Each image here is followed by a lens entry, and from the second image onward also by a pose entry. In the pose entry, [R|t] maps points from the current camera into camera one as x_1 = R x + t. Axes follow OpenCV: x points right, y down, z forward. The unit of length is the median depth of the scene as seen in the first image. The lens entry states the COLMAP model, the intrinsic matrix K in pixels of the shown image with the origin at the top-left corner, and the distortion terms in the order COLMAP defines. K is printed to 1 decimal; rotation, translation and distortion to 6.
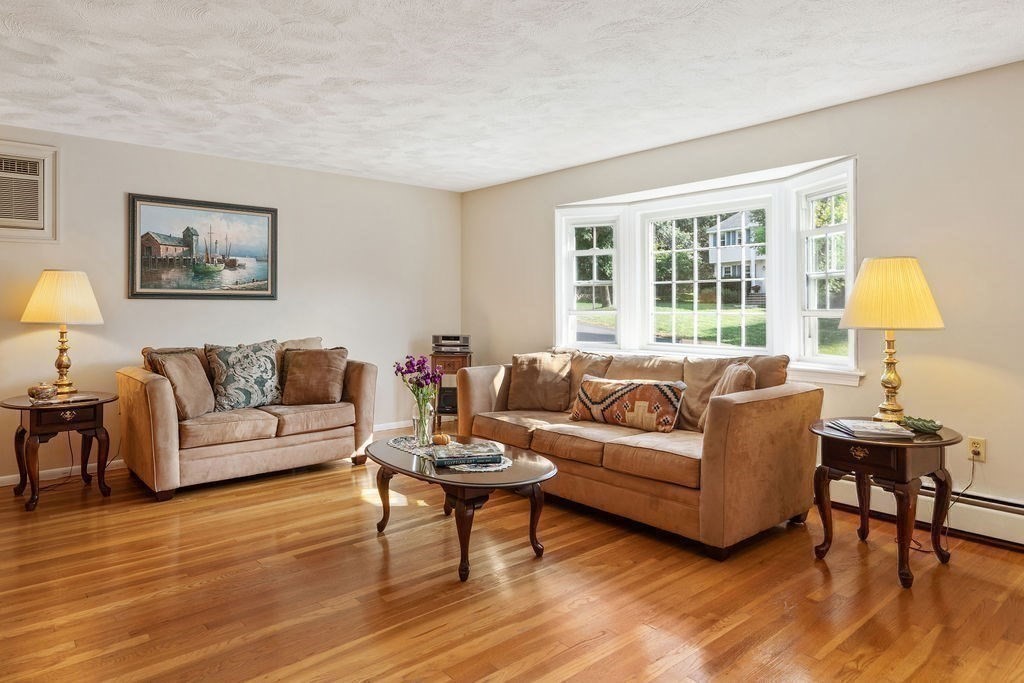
lens RADIAL K [[628.1, 0, 511.4], [0, 628.1, 300.4], [0, 0, 1]] dist [0.000076, -0.002876]
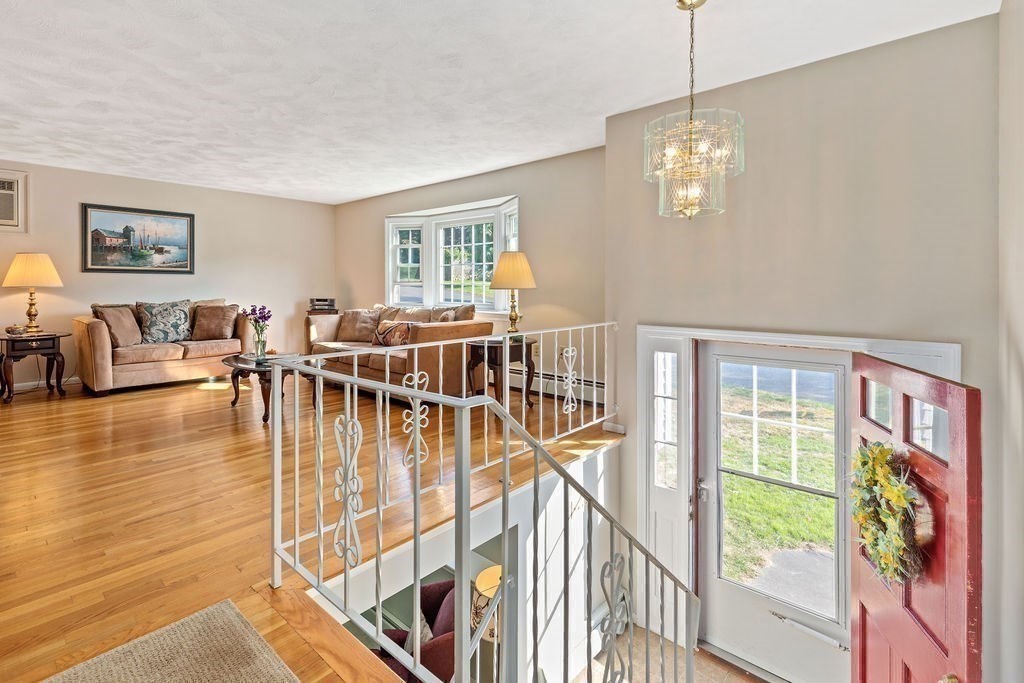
lens RADIAL K [[482.2, 0, 509.6], [0, 482.2, 286.8], [0, 0, 1]] dist [-0.000545, 0.000590]
pose [[0.991474, 0.003546, 0.130255, 0.282889], [-0.005156, 0.999914, 0.012026, 0.013901], [-0.130202, -0.012595, 0.991408, -0.315192]]
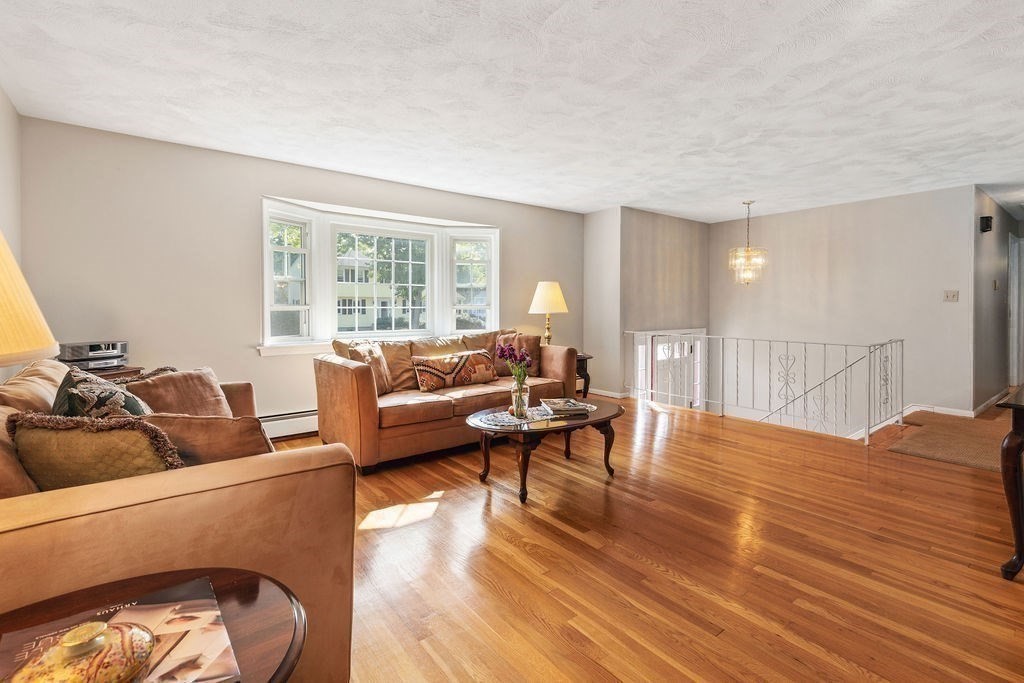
lens RADIAL K [[471.1, 0, 506.2], [0, 471.1, 305.7], [0, 0, 1]] dist [0.000204, 0.000107]
pose [[0.055066, 0.000802, 0.998482, -0.792485], [-0.011886, 0.999929, -0.000147, 0.014694], [-0.998412, -0.011860, 0.055072, 0.748475]]
